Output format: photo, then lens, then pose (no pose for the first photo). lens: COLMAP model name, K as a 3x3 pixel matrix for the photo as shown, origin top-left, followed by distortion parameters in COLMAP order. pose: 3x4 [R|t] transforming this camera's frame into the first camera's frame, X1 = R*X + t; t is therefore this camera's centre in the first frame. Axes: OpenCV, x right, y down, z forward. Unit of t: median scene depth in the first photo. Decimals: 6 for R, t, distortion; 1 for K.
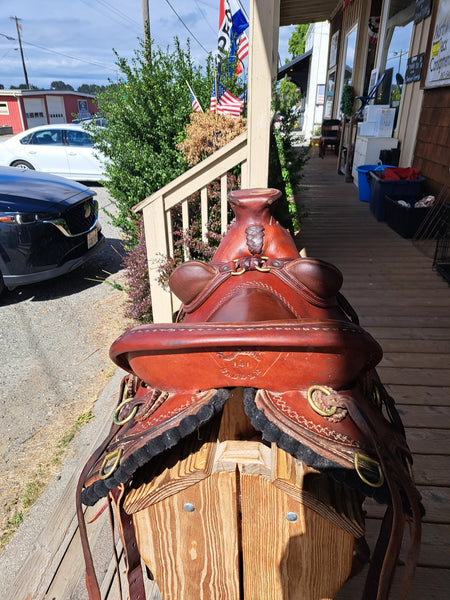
lens RADIAL K [[430.7, 0, 237.9], [0, 430.7, 314.4], [0, 0, 1]] dist [0.055158, -0.045087]
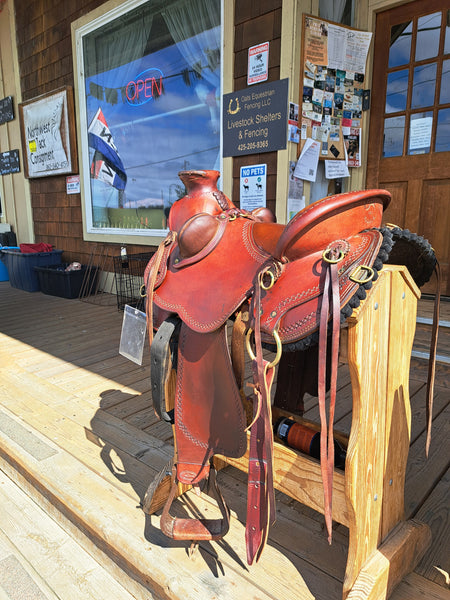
lens RADIAL K [[430.7, 0, 219.0], [0, 430.7, 301.9], [0, 0, 1]] dist [0.055158, -0.045087]
pose [[0.626013, -0.161110, 0.762989, -0.173975], [0.340550, 0.936677, -0.081626, 0.038165], [-0.701523, 0.310935, 0.641238, 0.041624]]
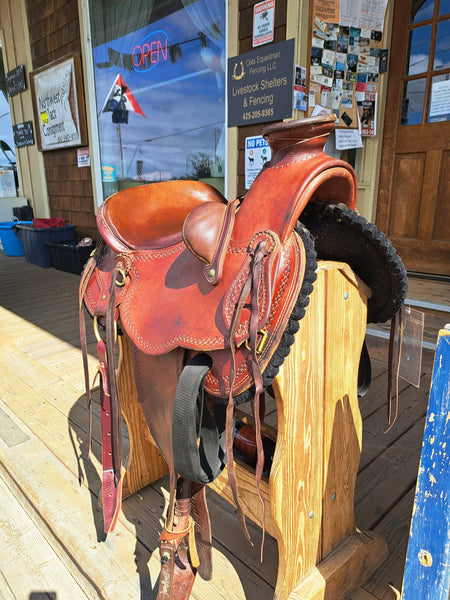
lens RADIAL K [[430.7, 0, 224.5], [0, 430.7, 306.1], [0, 0, 1]] dist [0.055158, -0.045087]
pose [[0.672095, -0.208774, 0.710424, -0.130059], [0.328244, 0.944012, -0.033115, 0.041264], [-0.663735, 0.255448, 0.702995, 0.021639]]
